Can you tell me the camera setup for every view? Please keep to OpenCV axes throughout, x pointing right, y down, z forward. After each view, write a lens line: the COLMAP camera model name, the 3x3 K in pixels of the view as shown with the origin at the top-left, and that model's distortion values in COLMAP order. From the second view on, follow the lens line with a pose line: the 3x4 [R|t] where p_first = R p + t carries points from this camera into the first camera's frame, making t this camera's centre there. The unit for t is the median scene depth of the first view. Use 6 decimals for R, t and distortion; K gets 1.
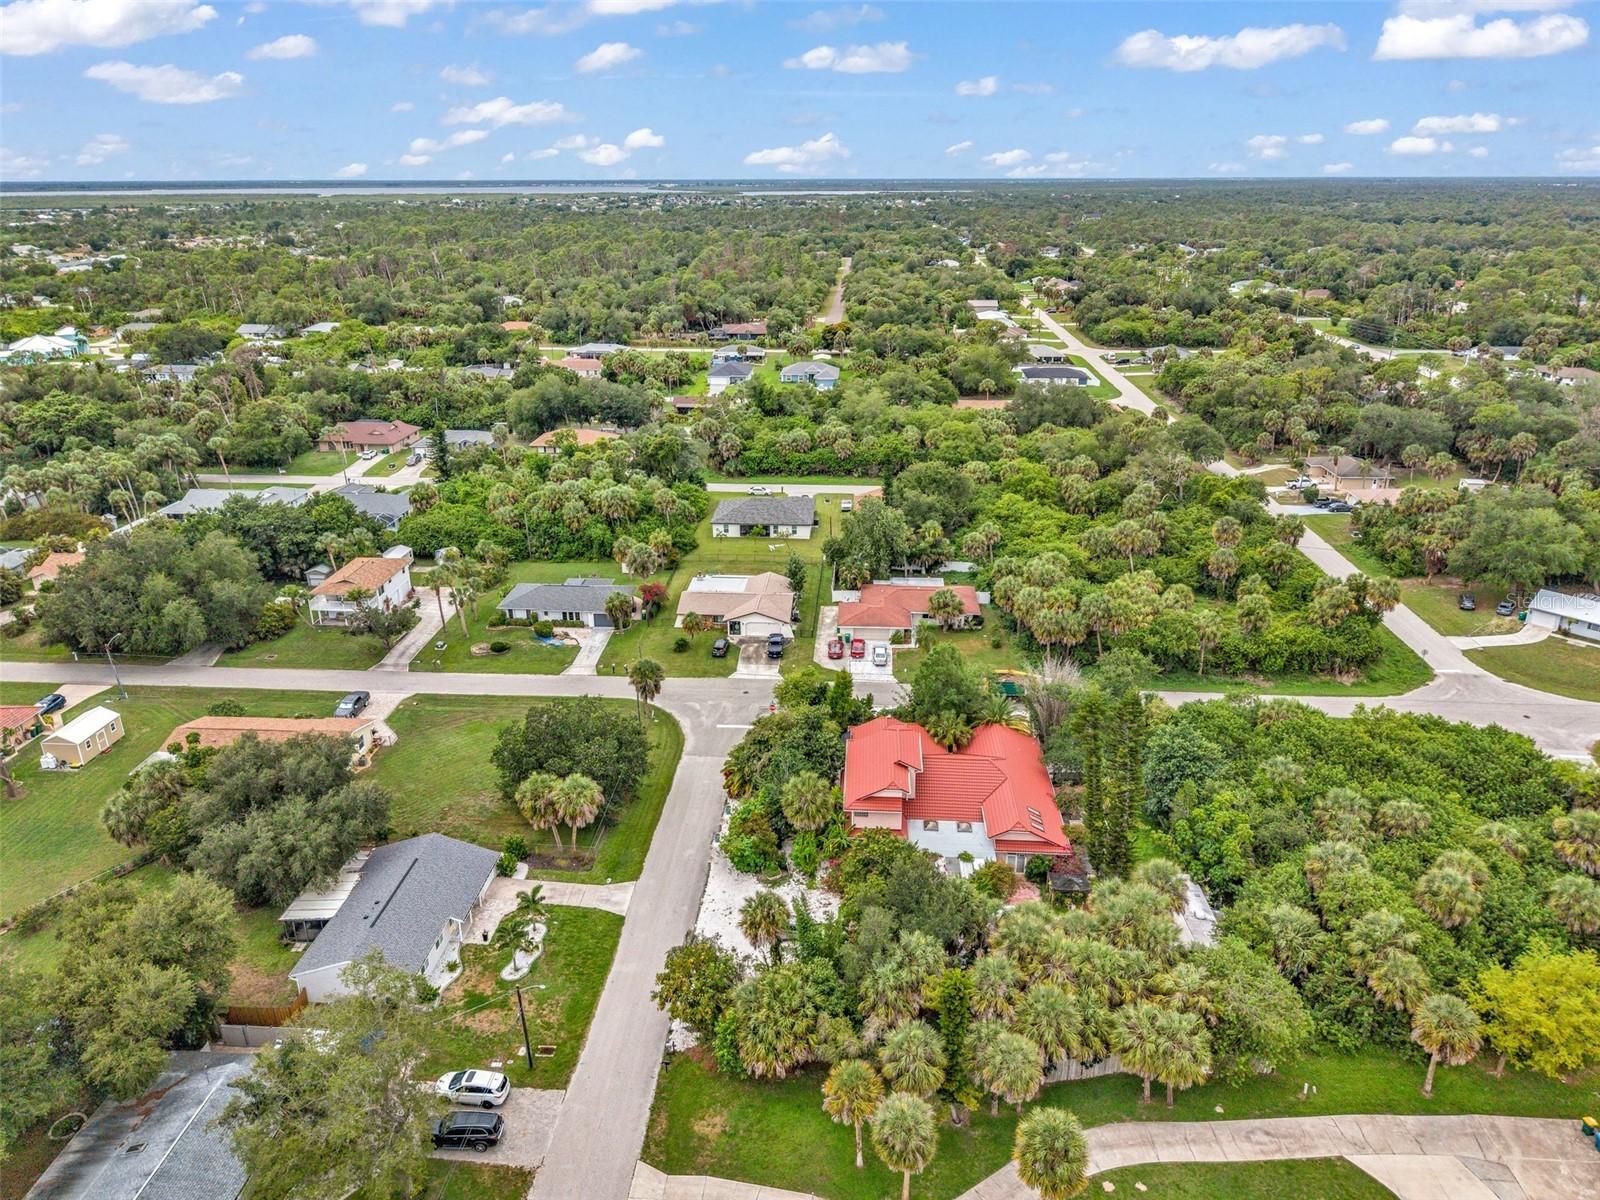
lens RADIAL K [[1064.1, 0, 798.2], [0, 1064.1, 603.2], [0, 0, 1]] dist [0.039059, -0.036860]
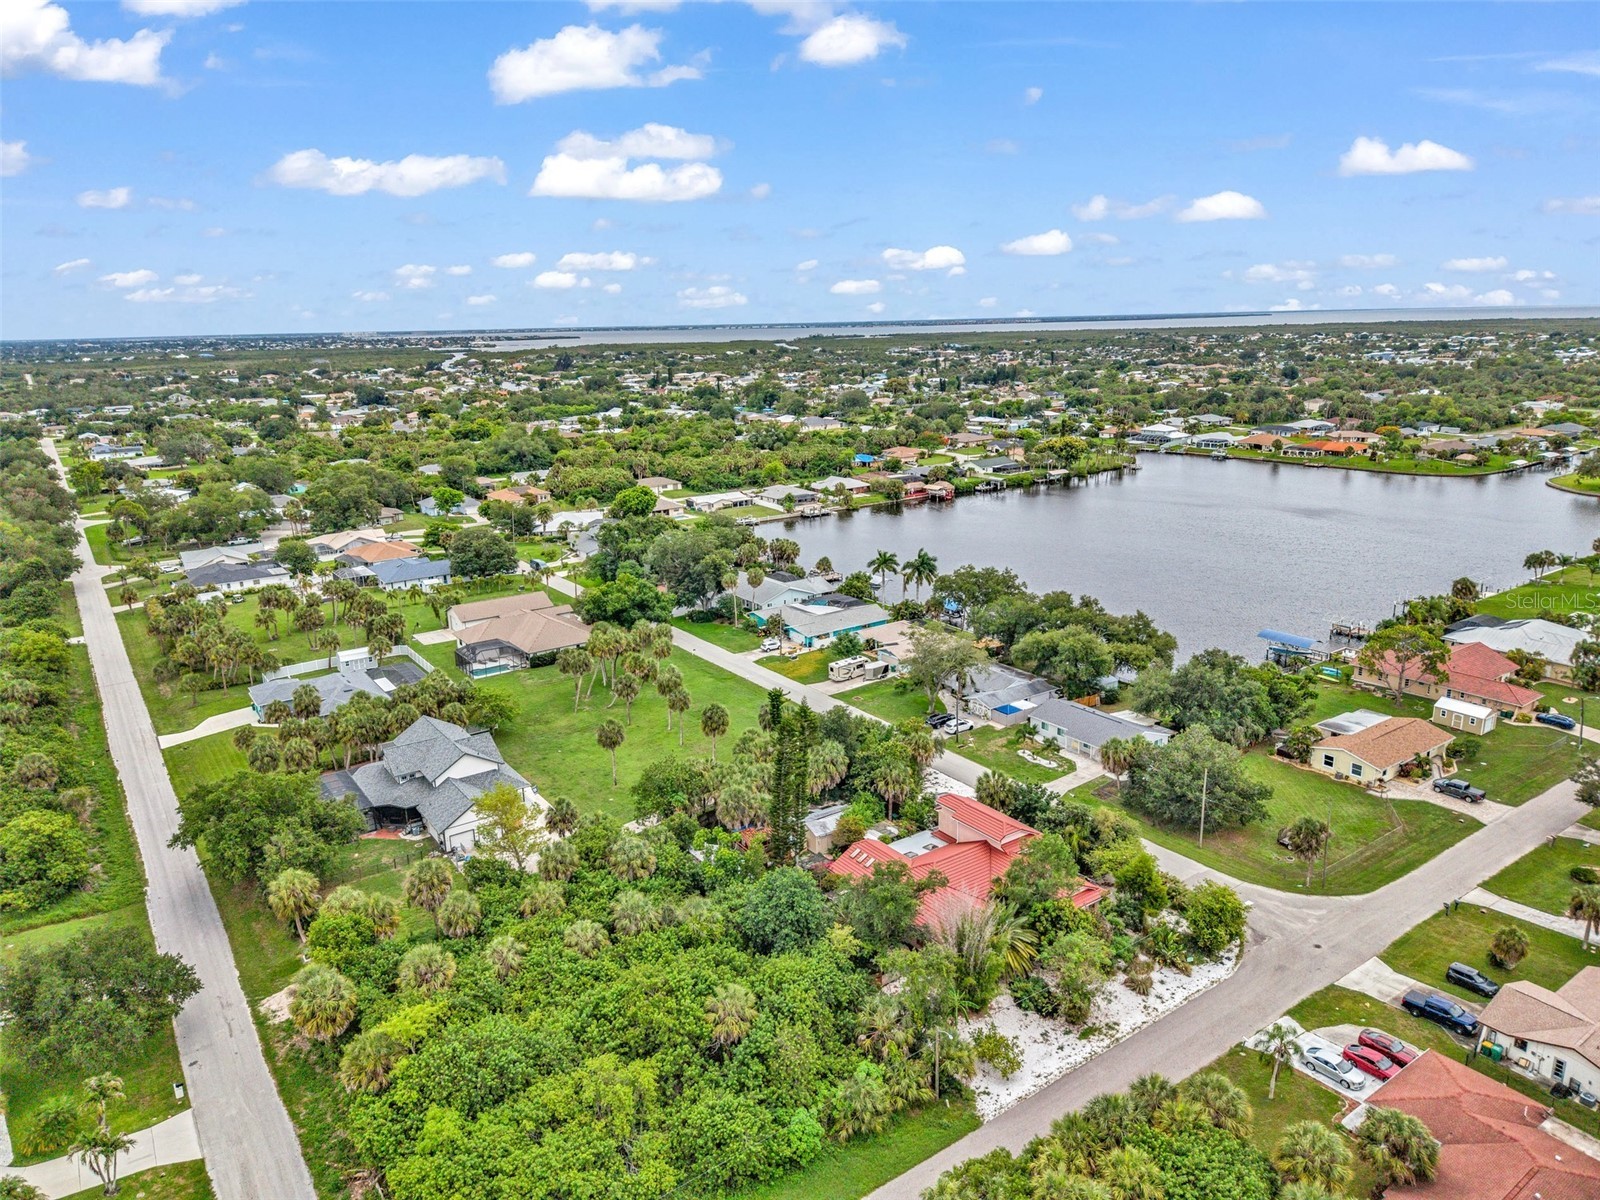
lens RADIAL K [[1064.1, 0, 798.2], [0, 1064.1, 603.2], [0, 0, 1]] dist [0.039059, -0.036860]
pose [[-0.777055, 0.179722, -0.603229, 0.581687], [-0.211836, 0.827792, 0.519505, -0.389993], [0.592715, 0.531469, -0.605168, 0.946051]]
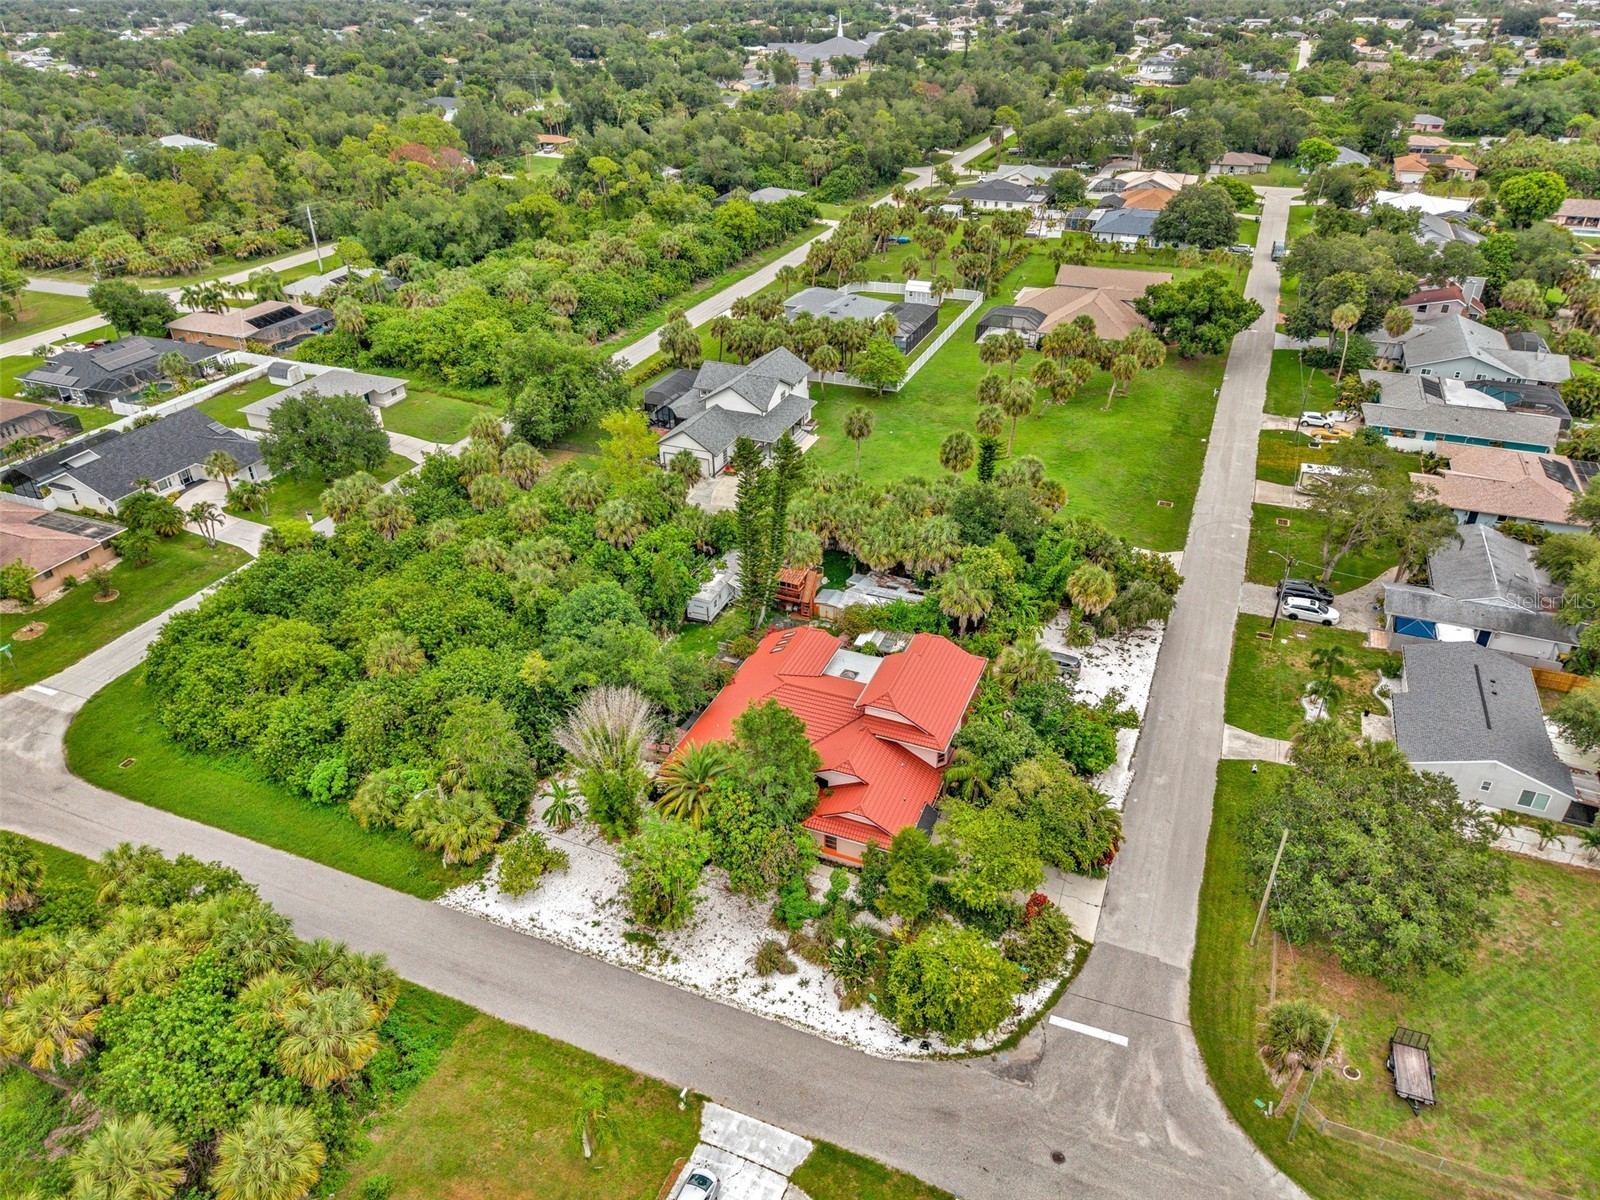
lens RADIAL K [[1071.3, 0, 800.0], [0, 1071.3, 600.0], [0, 0, 1]] dist [0.025478, -0.021838]
pose [[-0.946423, -0.153319, 0.284212, -0.034526], [0.134853, 0.612053, 0.779234, -0.345701], [-0.293424, 0.775812, -0.558585, 0.929572]]
